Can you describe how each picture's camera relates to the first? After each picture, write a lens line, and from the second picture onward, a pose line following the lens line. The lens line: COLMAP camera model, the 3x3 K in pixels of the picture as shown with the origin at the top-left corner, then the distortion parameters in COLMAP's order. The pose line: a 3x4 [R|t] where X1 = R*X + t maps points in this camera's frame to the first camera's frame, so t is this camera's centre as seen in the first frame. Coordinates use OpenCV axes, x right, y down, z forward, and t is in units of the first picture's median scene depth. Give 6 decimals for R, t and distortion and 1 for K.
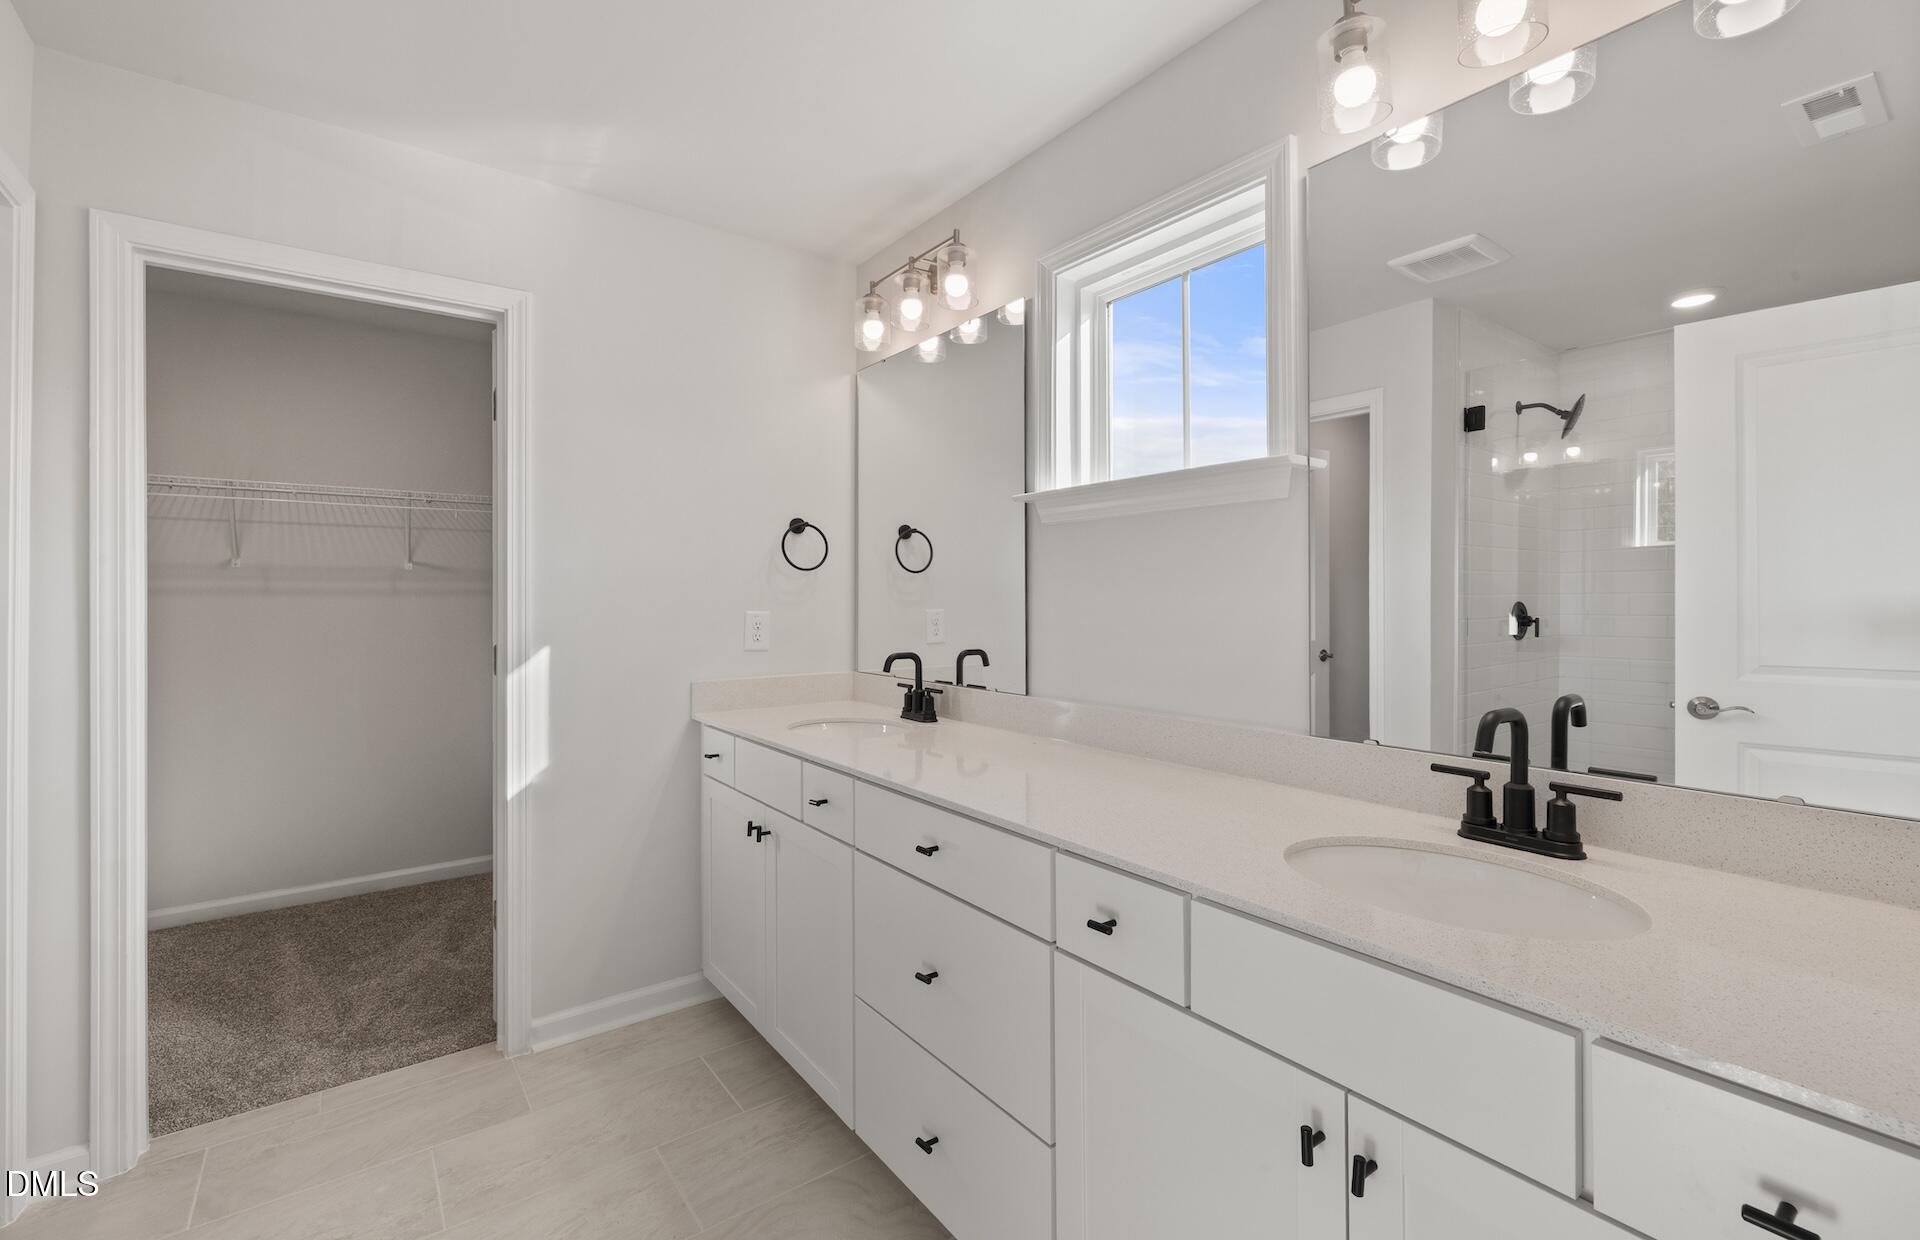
lens RADIAL K [[816.1, 0, 954.0], [0, 816.1, 610.8], [0, 0, 1]] dist [-0.001454, 0.000153]
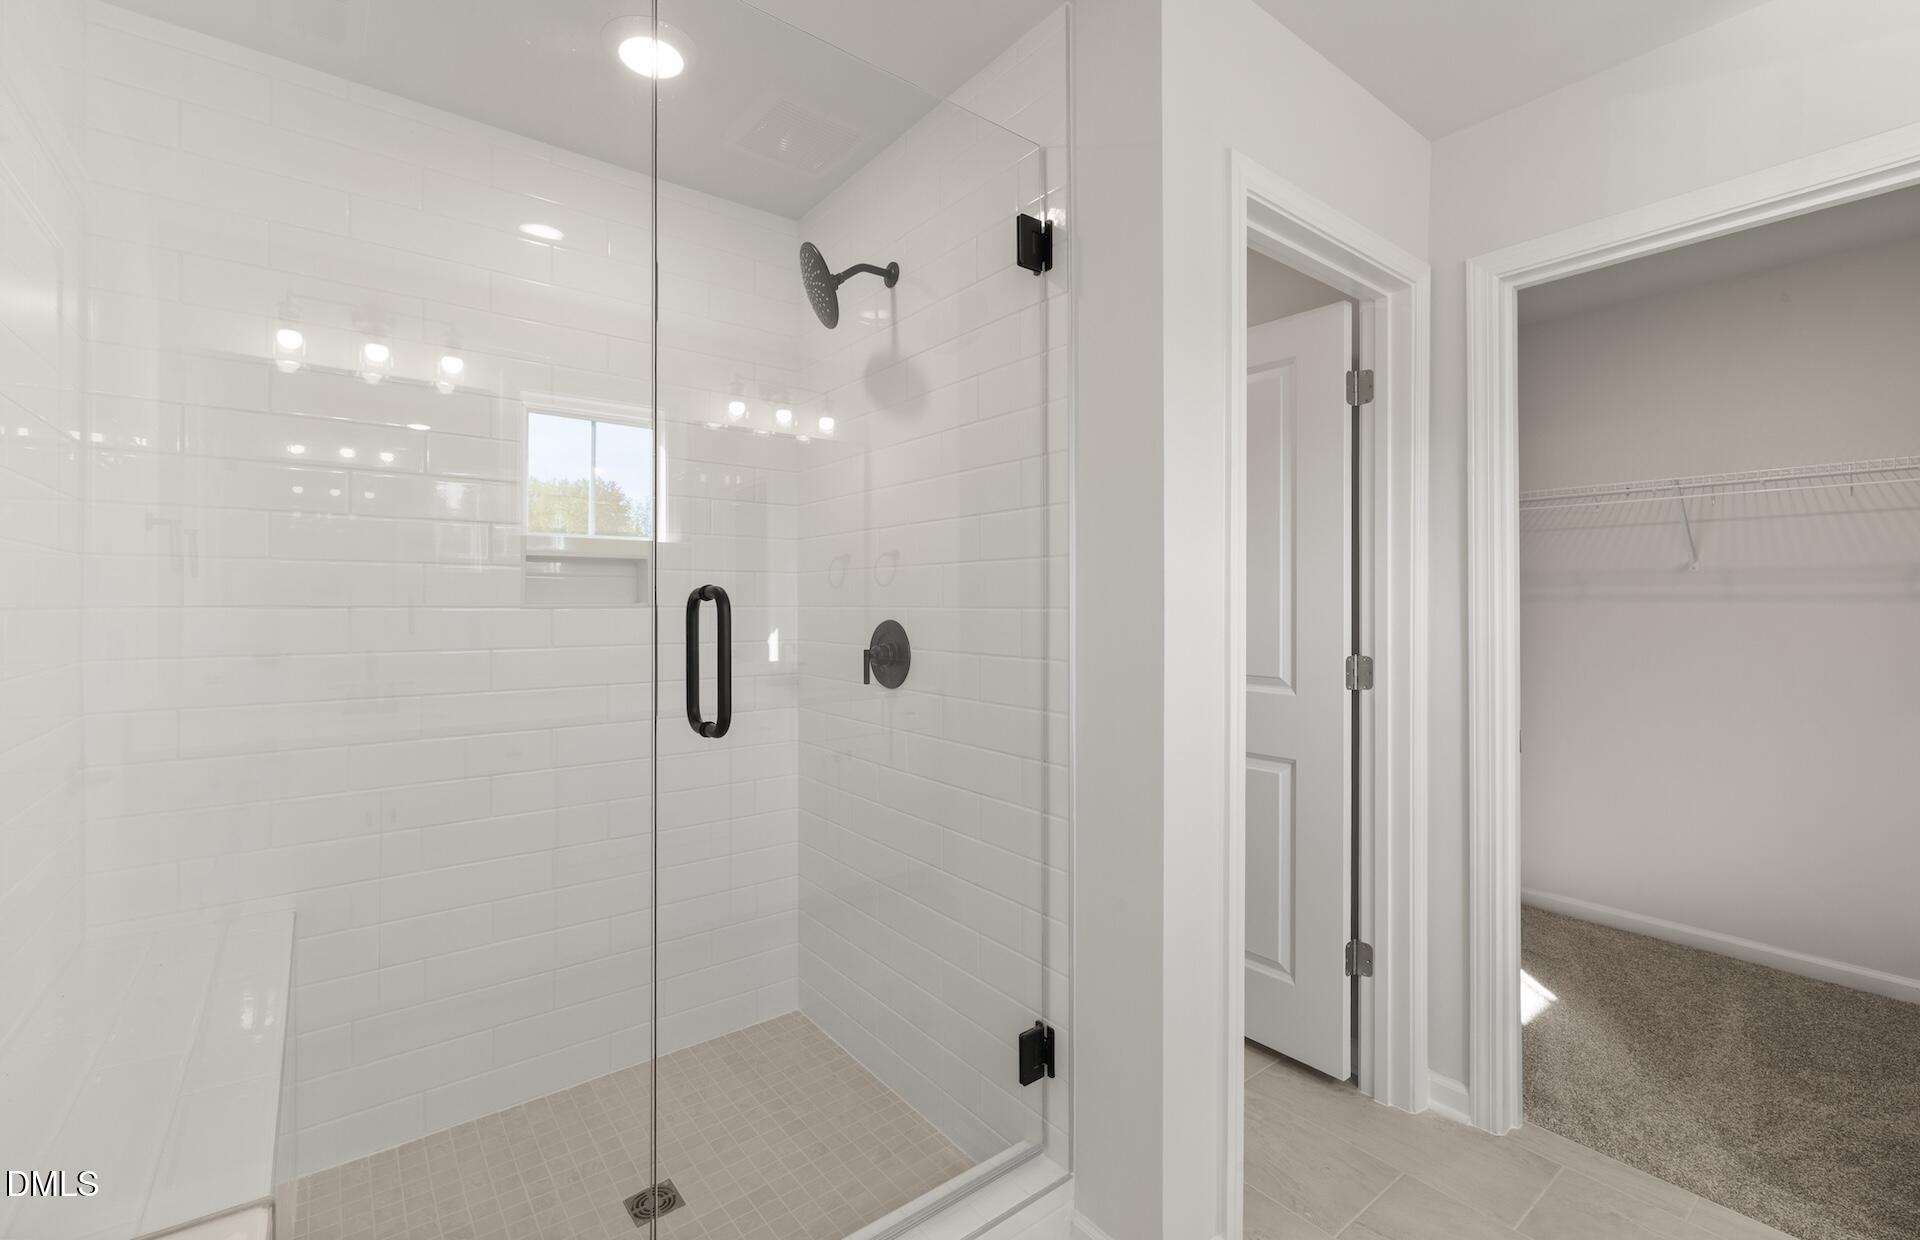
lens RADIAL K [[816.1, 0, 950.1], [0, 816.1, 610.5], [0, 0, 1]] dist [-0.001454, 0.000153]
pose [[0.012570, 0.014774, -0.999812, 0.033732], [-0.016380, 0.999760, 0.014568, -0.009551], [0.999787, 0.016194, 0.012809, 0.162594]]
